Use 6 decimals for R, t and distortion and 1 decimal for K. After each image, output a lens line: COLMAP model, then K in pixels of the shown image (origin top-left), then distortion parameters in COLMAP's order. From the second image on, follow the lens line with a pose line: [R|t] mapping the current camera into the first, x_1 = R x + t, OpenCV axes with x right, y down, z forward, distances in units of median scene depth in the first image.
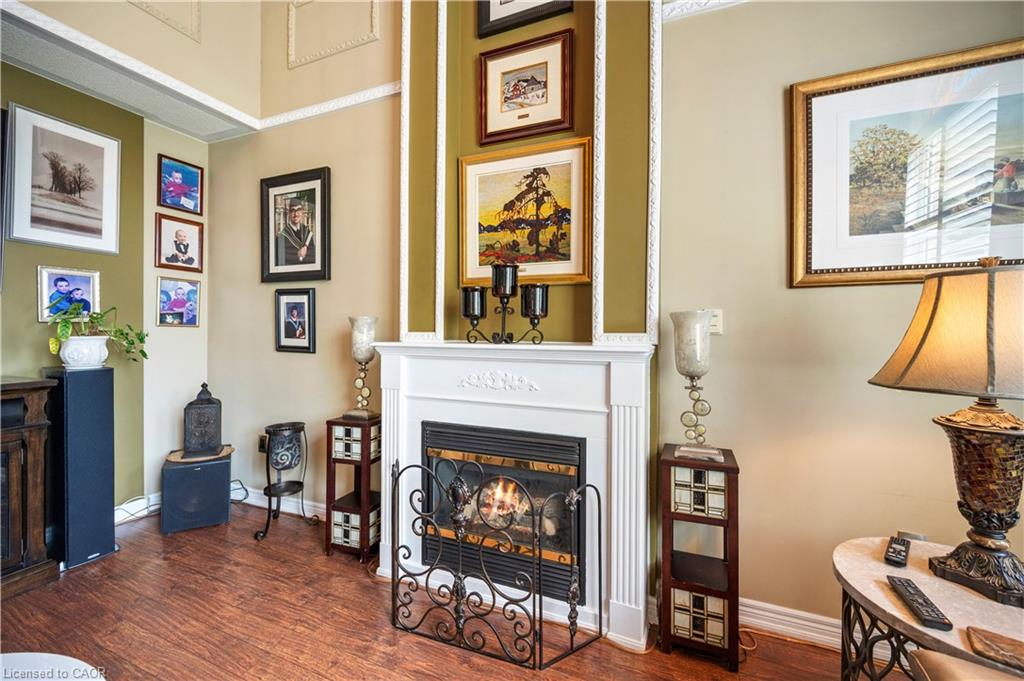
lens RADIAL K [[419.0, 0, 512.4], [0, 419.0, 334.6], [0, 0, 1]] dist [-0.002665, 0.000111]
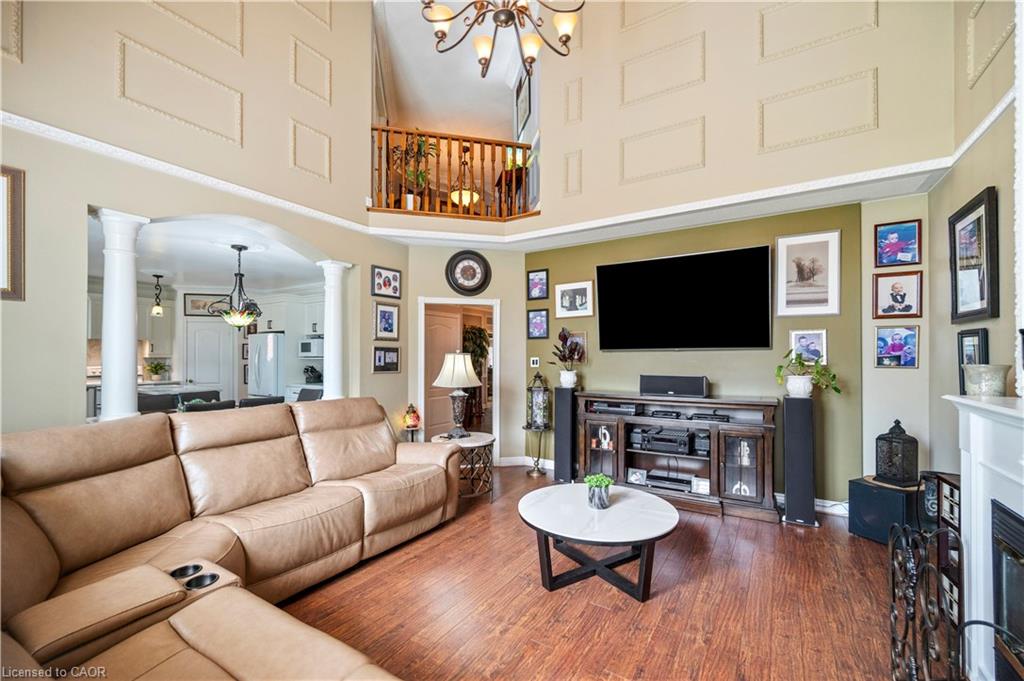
lens RADIAL K [[419.0, 0, 521.1], [0, 419.0, 356.2], [0, 0, 1]] dist [-0.002665, 0.000111]
pose [[-0.136158, -0.008349, -0.990652, 0.487793], [-0.006842, 0.999949, -0.007487, -0.037326], [0.990663, 0.005758, -0.136208, 0.152557]]
